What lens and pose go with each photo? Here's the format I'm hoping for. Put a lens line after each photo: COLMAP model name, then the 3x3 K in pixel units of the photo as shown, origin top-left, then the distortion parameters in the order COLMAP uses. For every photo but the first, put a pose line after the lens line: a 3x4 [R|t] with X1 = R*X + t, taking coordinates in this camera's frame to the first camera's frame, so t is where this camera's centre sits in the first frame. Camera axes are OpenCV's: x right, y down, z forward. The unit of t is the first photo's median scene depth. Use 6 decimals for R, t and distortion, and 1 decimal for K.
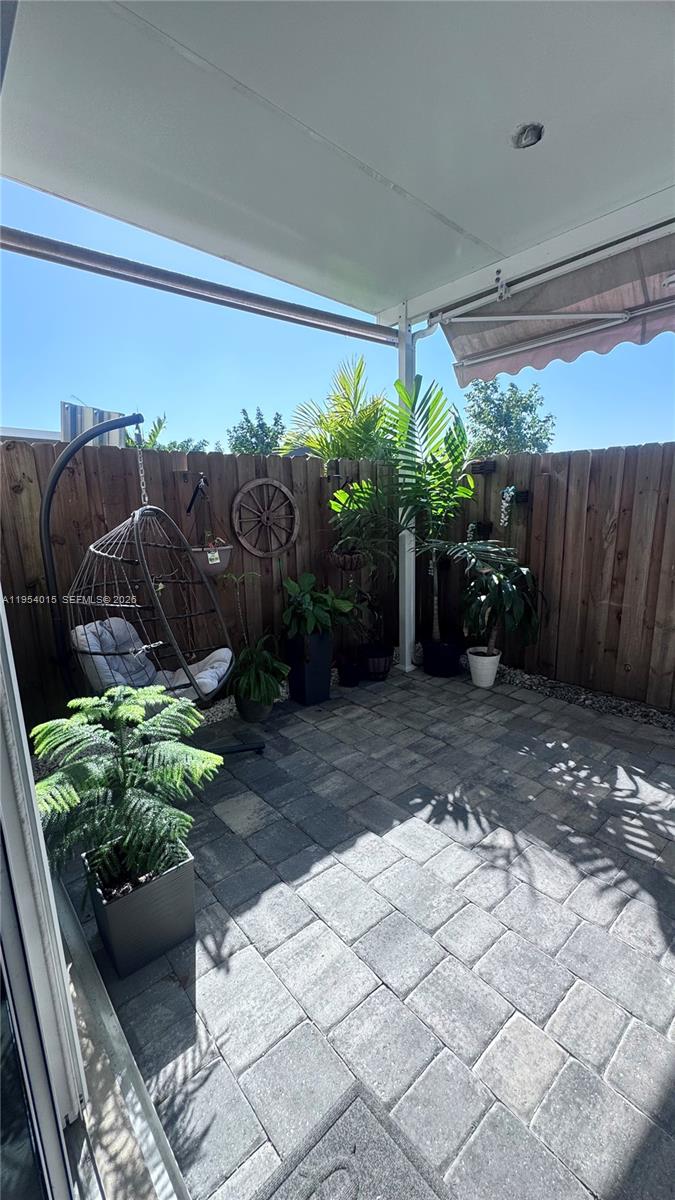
lens RADIAL K [[481.6, 0, 334.7], [0, 481.6, 602.4], [0, 0, 1]] dist [-0.000805, -0.000297]
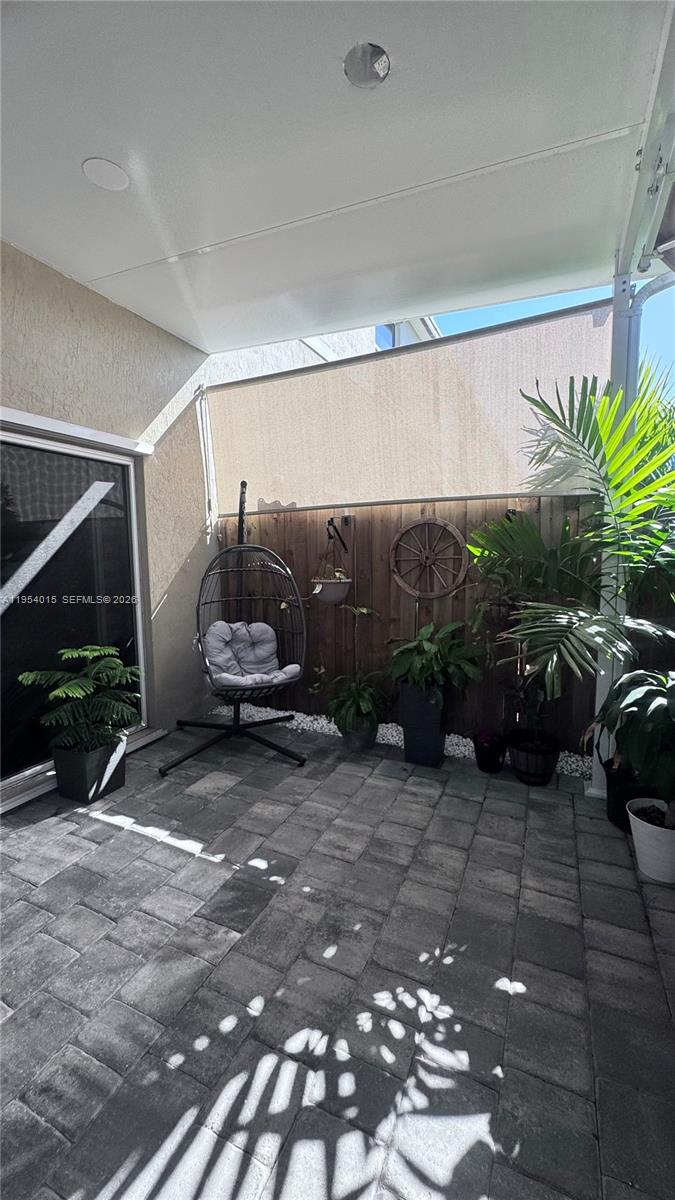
lens RADIAL K [[481.6, 0, 337.5], [0, 481.6, 600.3], [0, 0, 1]] dist [-0.000805, -0.000297]
pose [[0.416994, 0.112883, -0.901872, 0.757373], [-0.182853, 0.982389, 0.038416, -0.108023], [0.890326, 0.148891, 0.430292, 0.492348]]
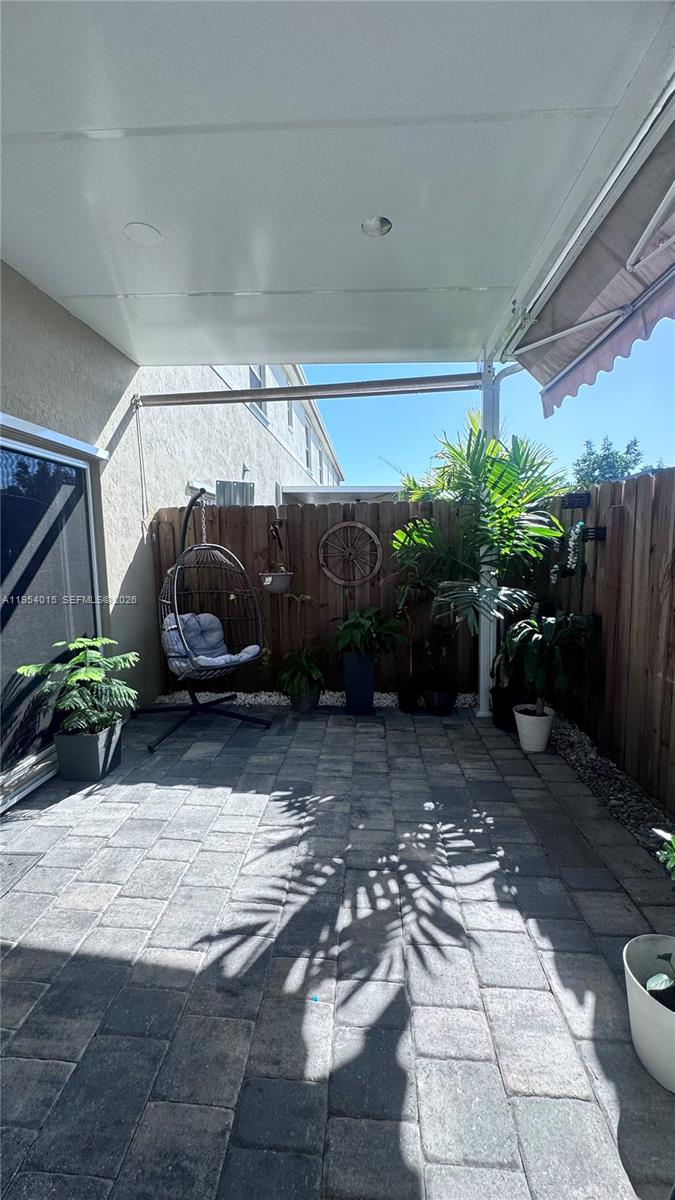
lens RADIAL K [[481.6, 0, 336.1], [0, 481.6, 602.1], [0, 0, 1]] dist [-0.000805, -0.000297]
pose [[0.706190, 0.088558, -0.702463, 0.795258], [-0.140461, 0.989950, -0.016406, -0.032717], [0.693950, 0.110254, 0.711531, 0.137541]]
